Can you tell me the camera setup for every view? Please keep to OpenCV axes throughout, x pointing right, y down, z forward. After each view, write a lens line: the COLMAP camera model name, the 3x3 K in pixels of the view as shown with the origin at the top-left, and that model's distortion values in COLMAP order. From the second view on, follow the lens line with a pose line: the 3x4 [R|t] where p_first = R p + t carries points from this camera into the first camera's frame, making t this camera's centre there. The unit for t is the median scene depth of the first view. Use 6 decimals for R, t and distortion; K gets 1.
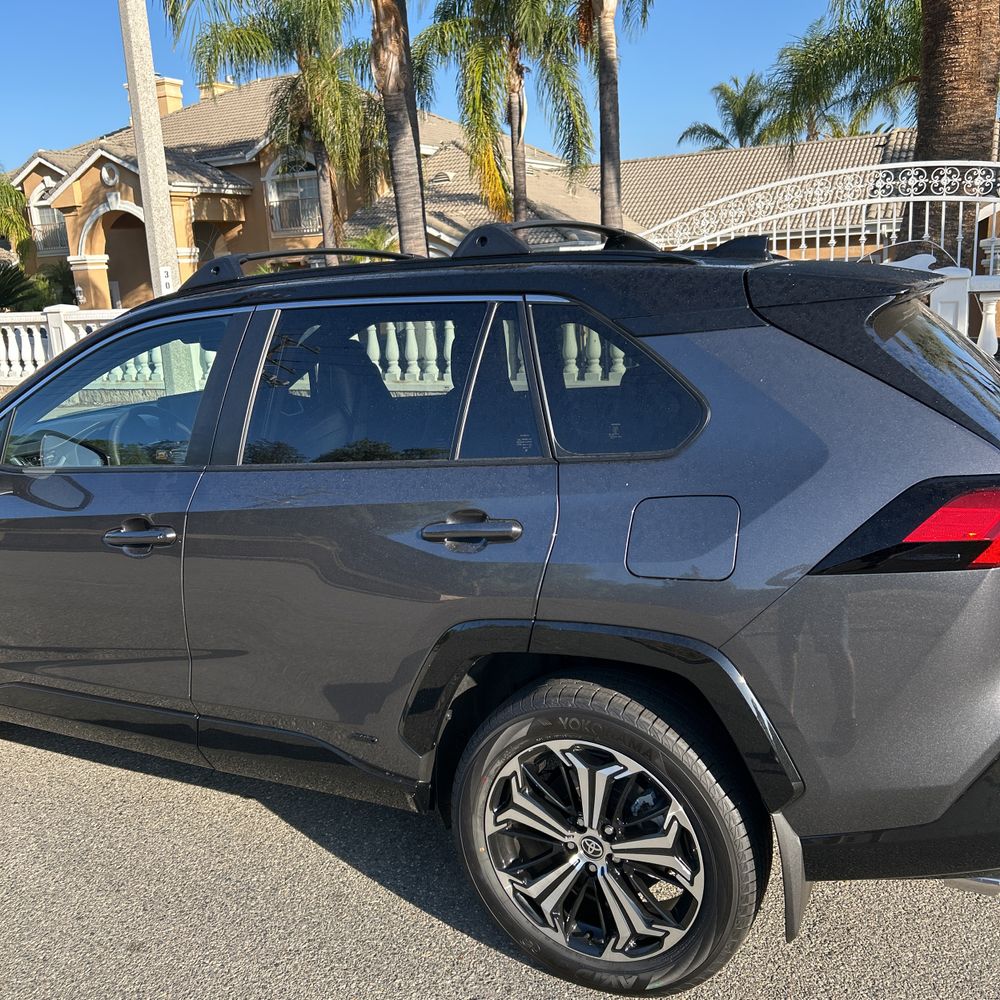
lens RADIAL K [[1010.4, 0, 500.0], [0, 1010.4, 500.0], [0, 0, 1]] dist [0.053801, -0.024151]
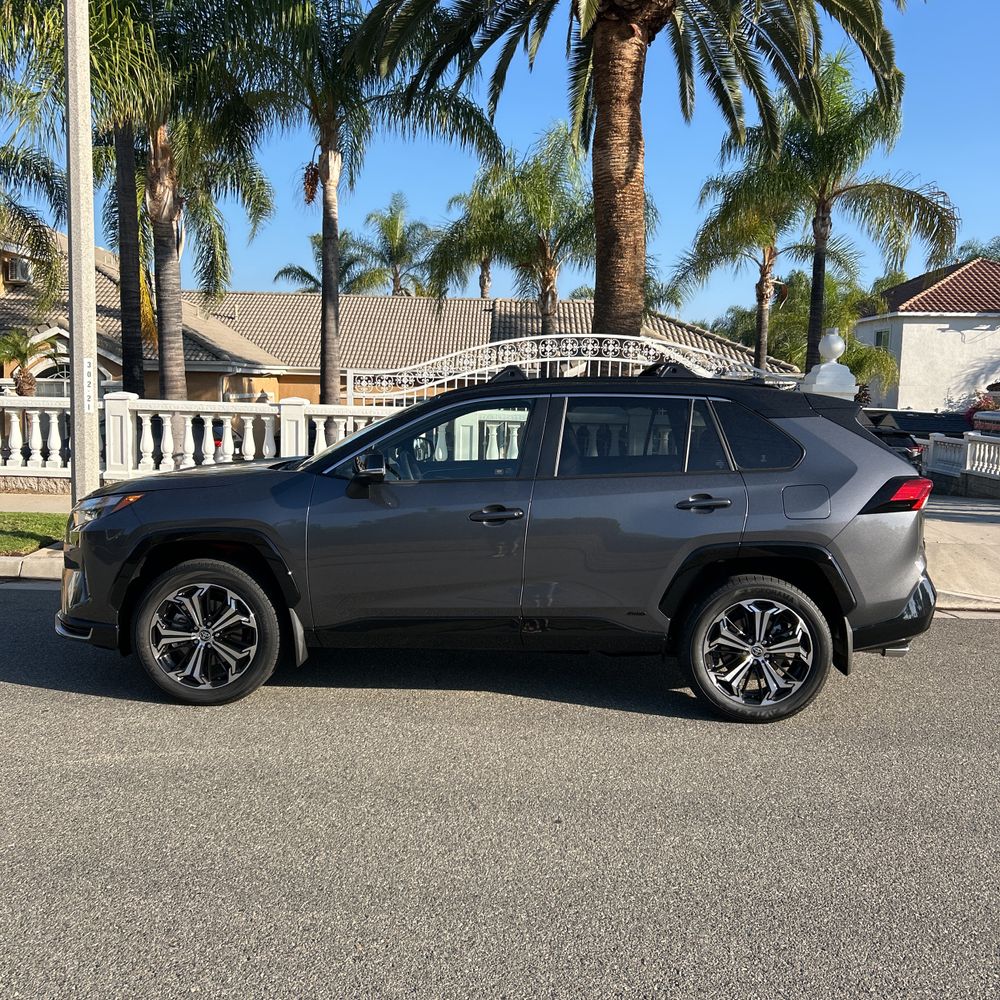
lens RADIAL K [[1041.2, 0, 500.0], [0, 1041.2, 500.0], [0, 0, 1]] dist [0.088489, 0.000747]
pose [[0.897543, 0.028900, 0.439978, -1.130786], [0.028284, 0.992021, -0.122859, 0.230211], [-0.440018, 0.122716, 0.889564, -0.630847]]
